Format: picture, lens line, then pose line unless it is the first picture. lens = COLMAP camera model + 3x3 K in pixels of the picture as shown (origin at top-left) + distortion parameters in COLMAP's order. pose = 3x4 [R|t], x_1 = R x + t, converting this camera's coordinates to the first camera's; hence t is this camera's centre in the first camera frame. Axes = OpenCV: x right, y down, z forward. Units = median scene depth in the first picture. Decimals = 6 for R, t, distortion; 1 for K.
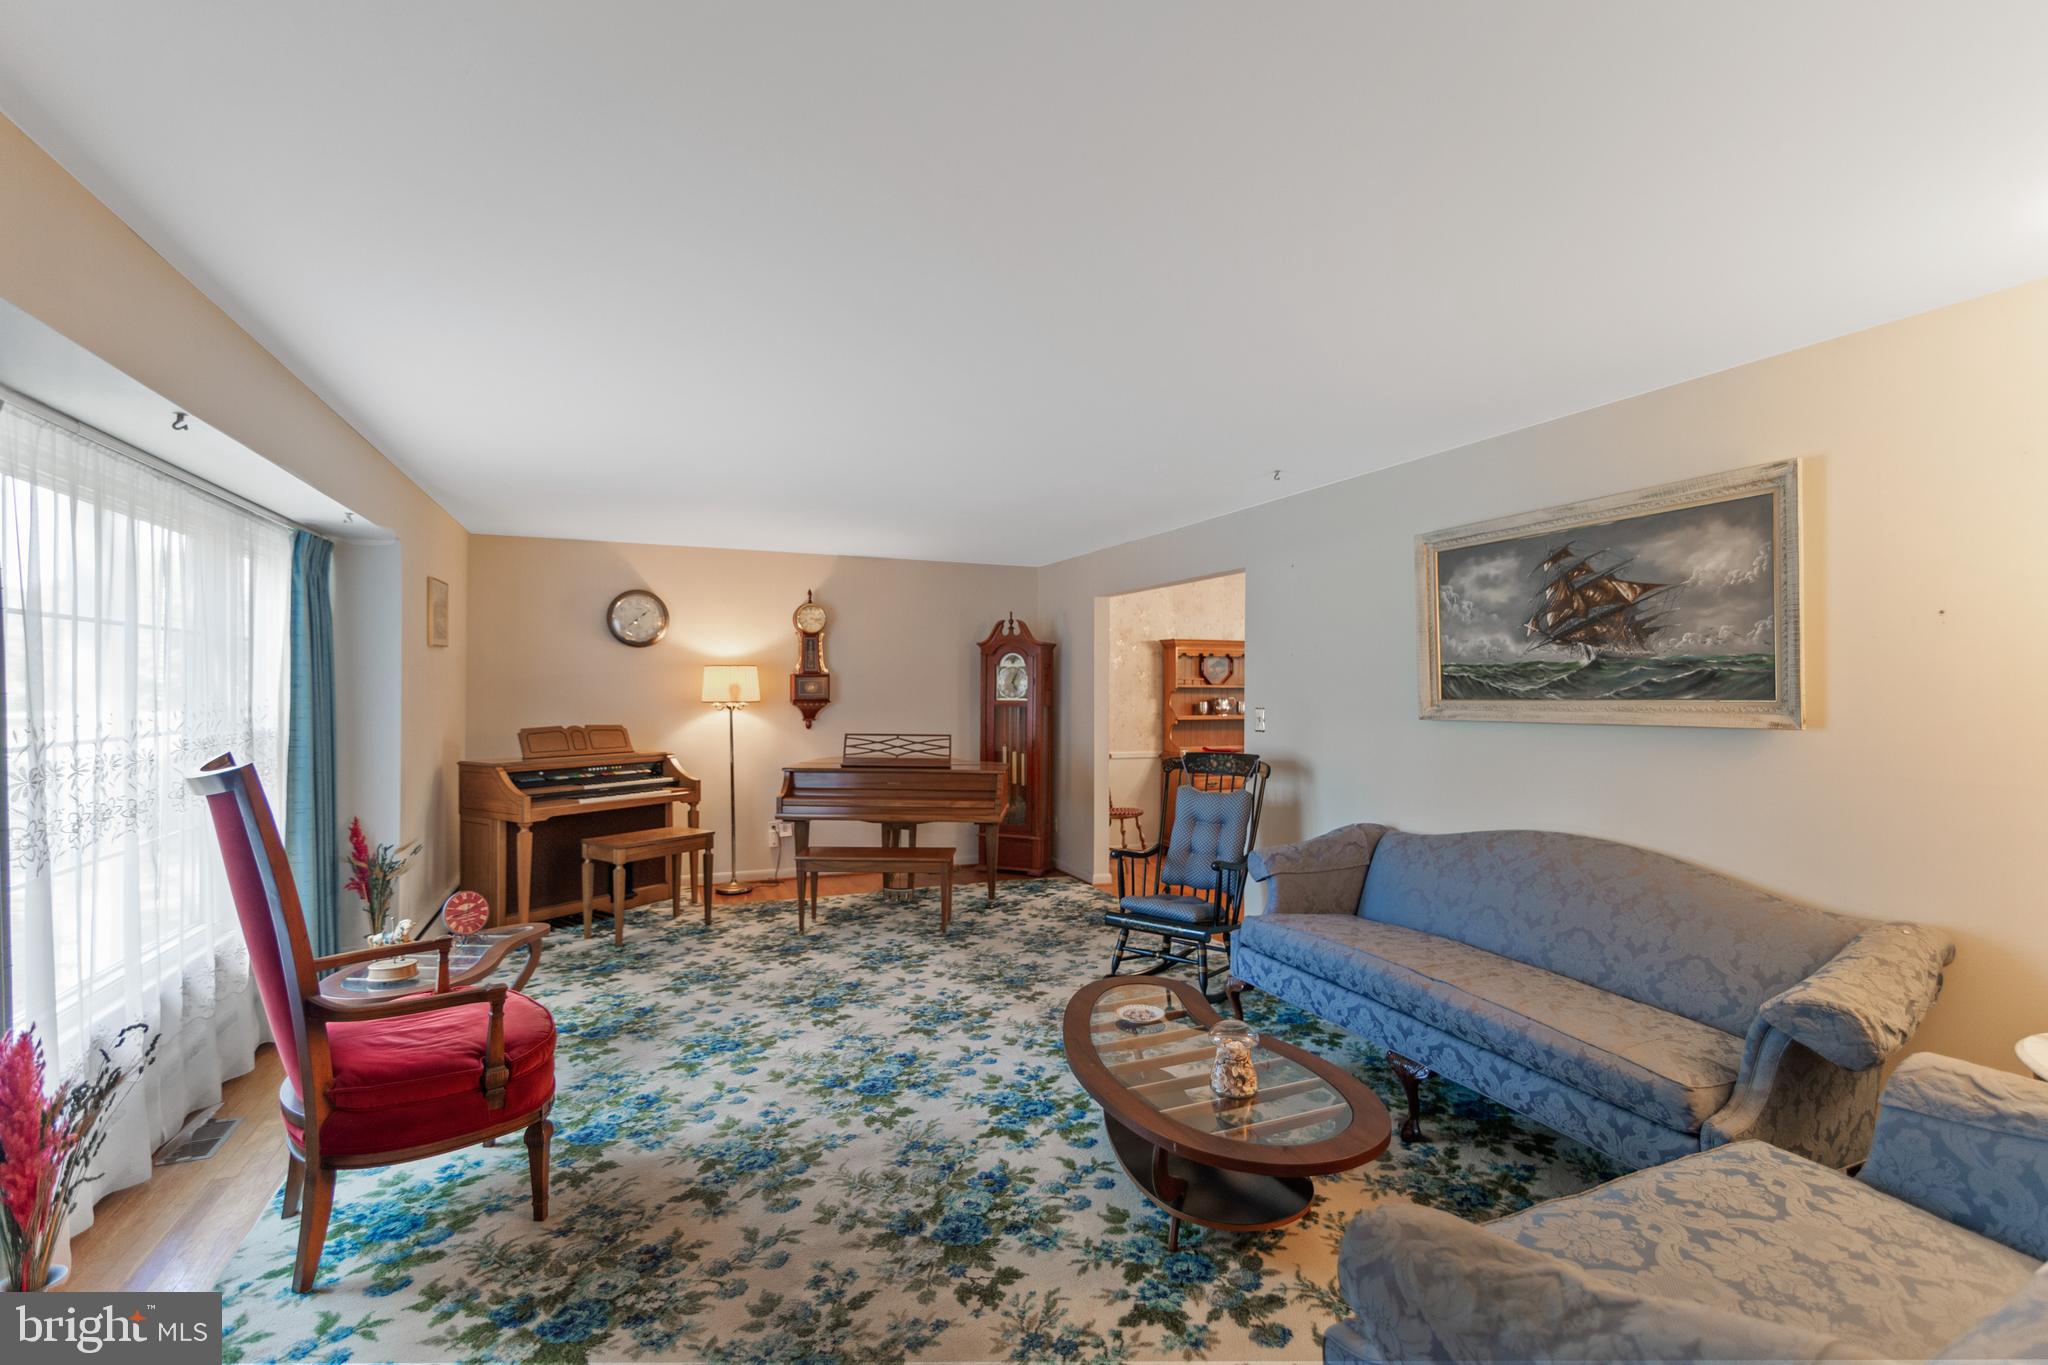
lens RADIAL K [[931.1, 0, 1024.1], [0, 931.1, 685.1], [0, 0, 1]] dist [0.003014, -0.001645]
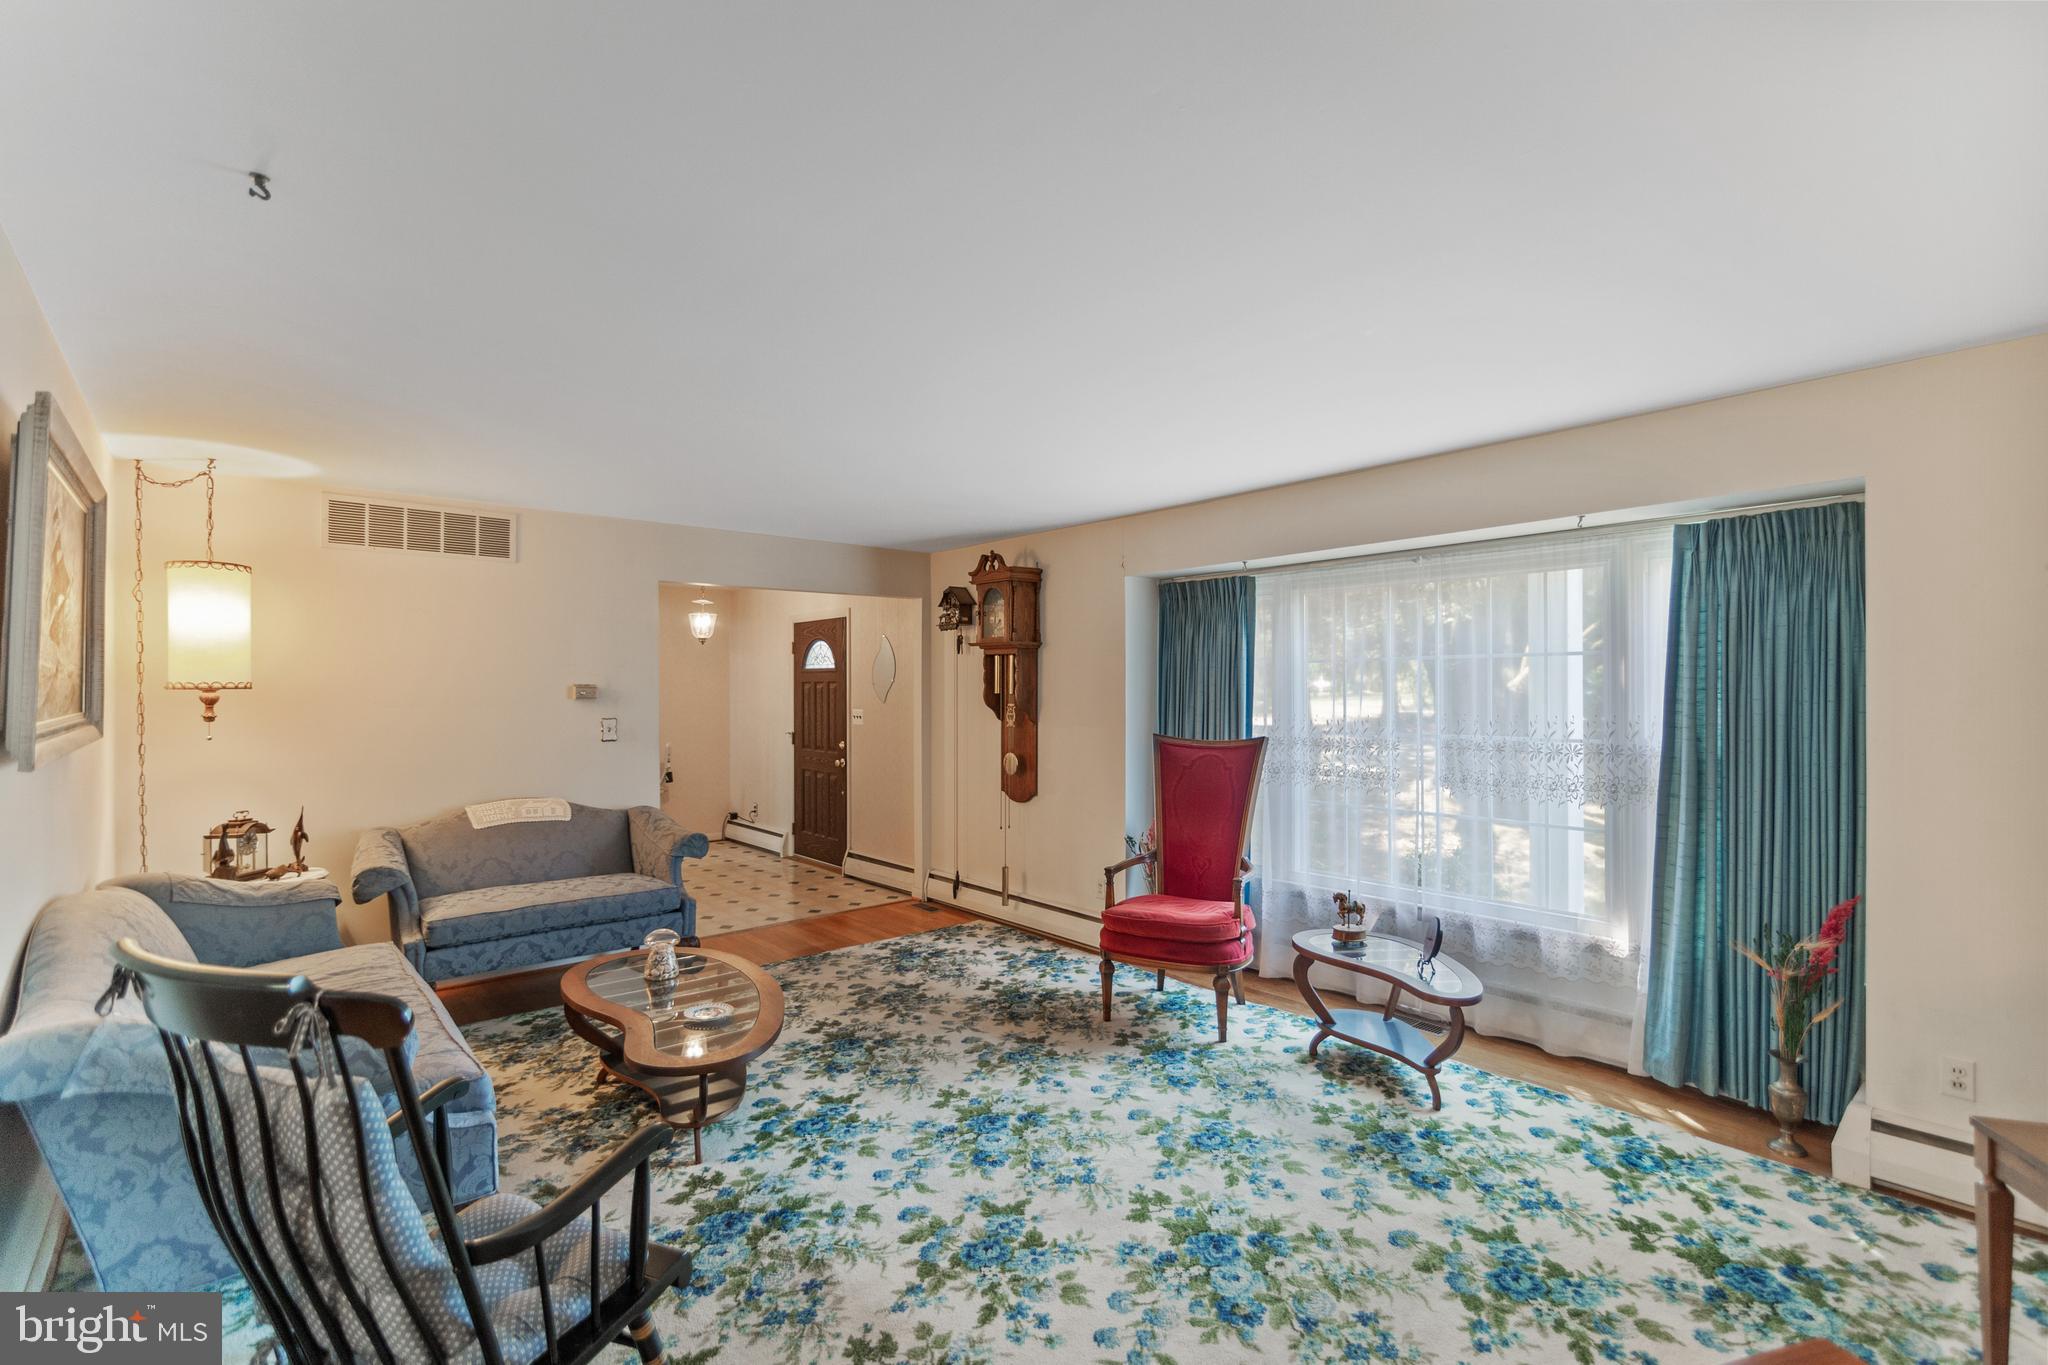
lens RADIAL K [[931.1, 0, 1029.2], [0, 931.1, 597.3], [0, 0, 1]] dist [0.003014, -0.001645]
pose [[-0.952095, -0.034960, -0.303798, 0.088575], [-0.002511, 0.994304, -0.106552, -0.001008], [0.305793, -0.100685, -0.946759, 1.597391]]
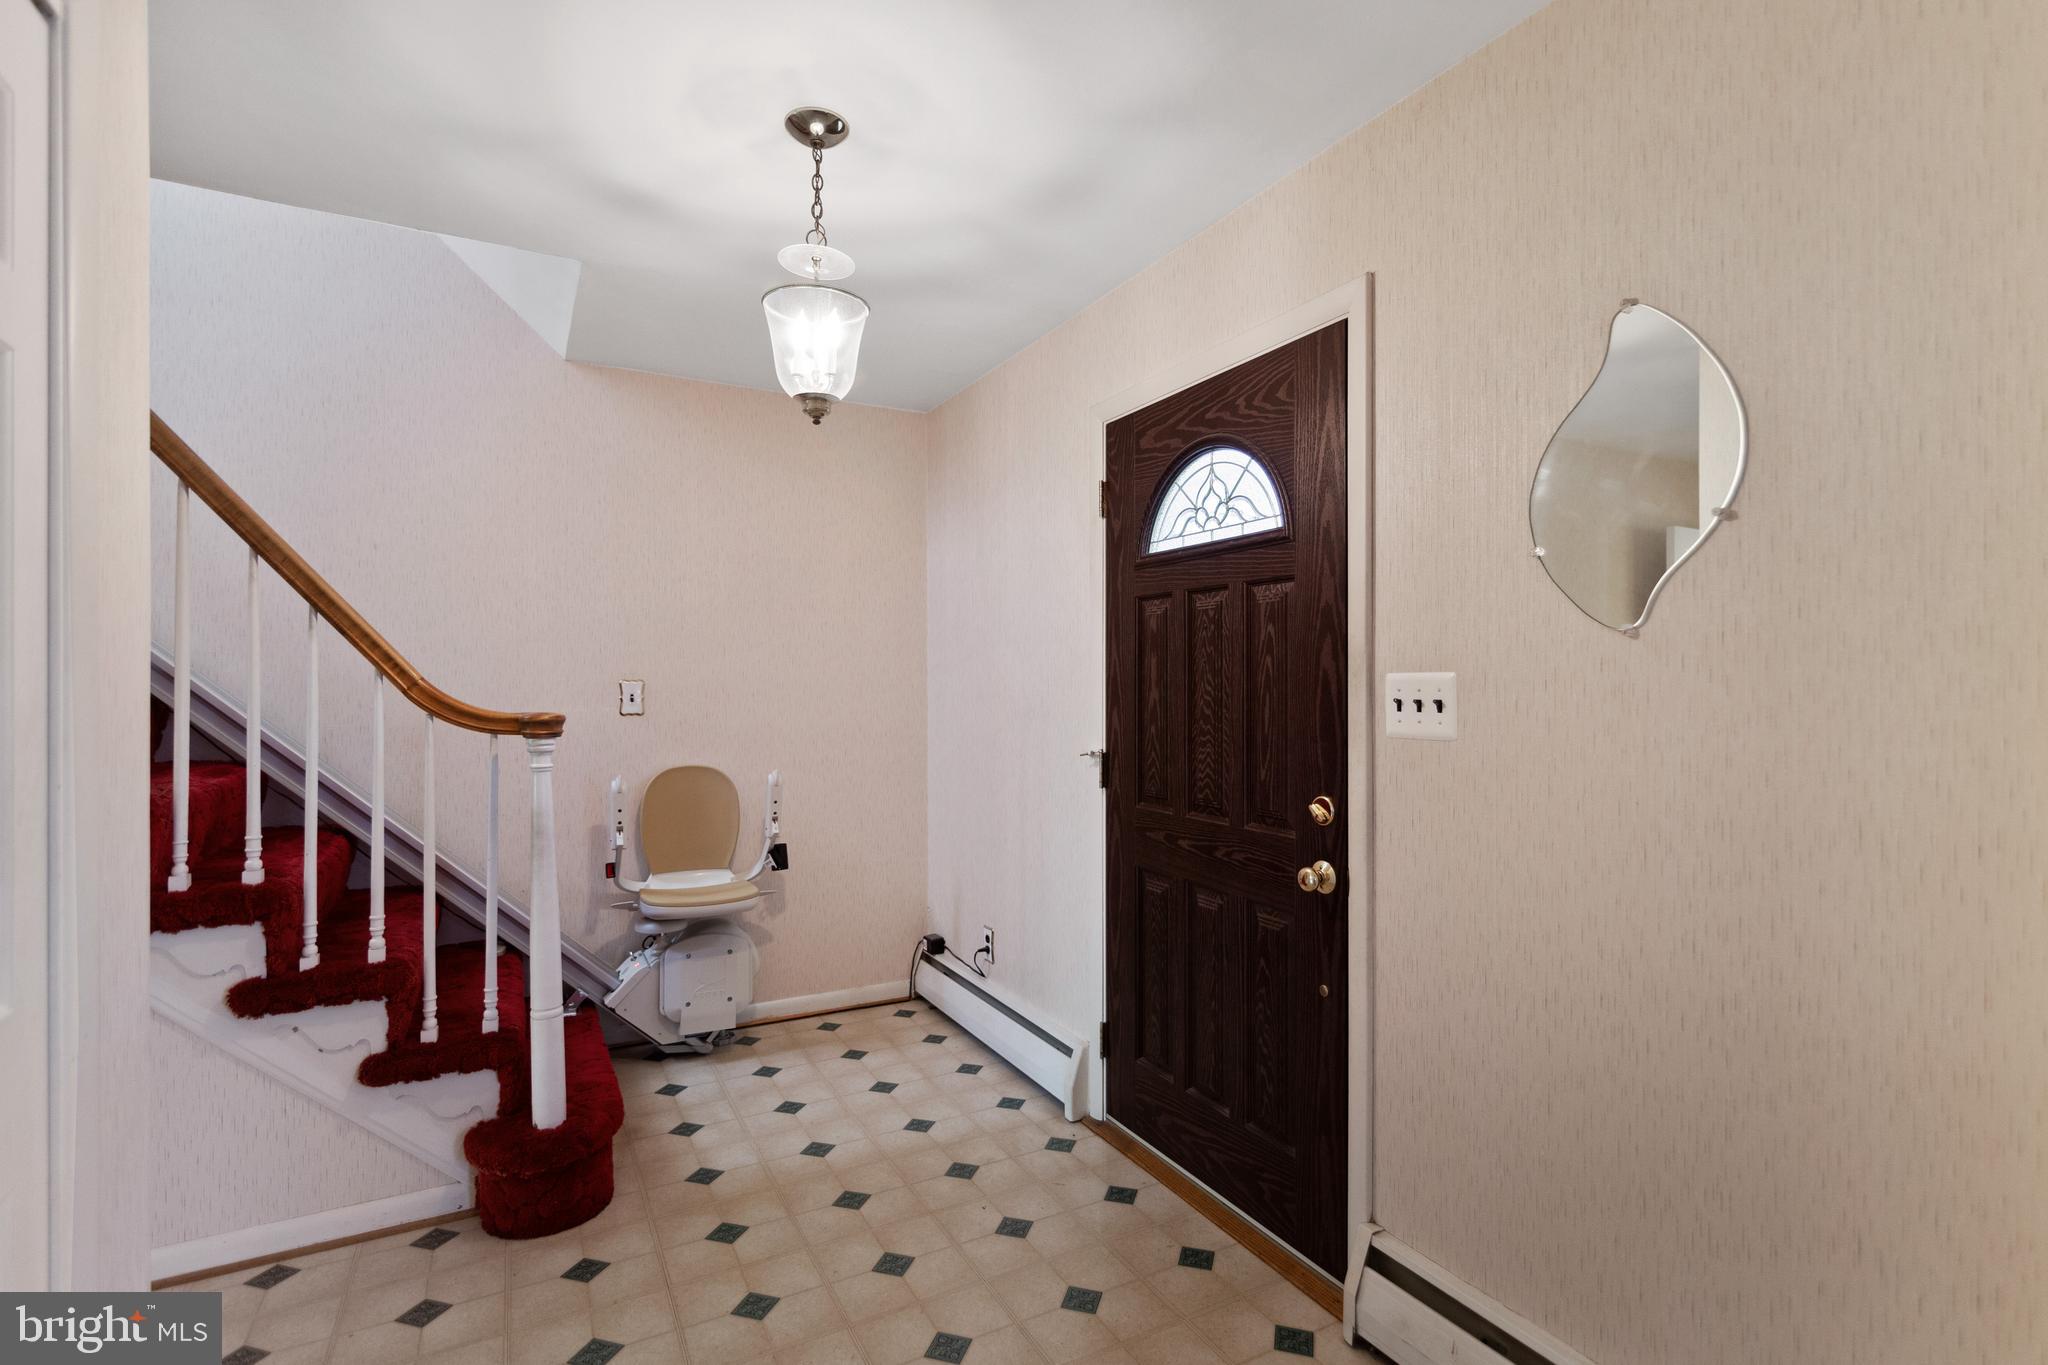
lens RADIAL K [[931.1, 0, 1029.9], [0, 931.1, 688.0], [0, 0, 1]] dist [0.003014, -0.001645]
pose [[-0.994344, -0.034613, -0.100412, 0.082769], [-0.032914, 0.999286, -0.018532, 0.018210], [0.100982, -0.015122, -0.994773, 0.994819]]
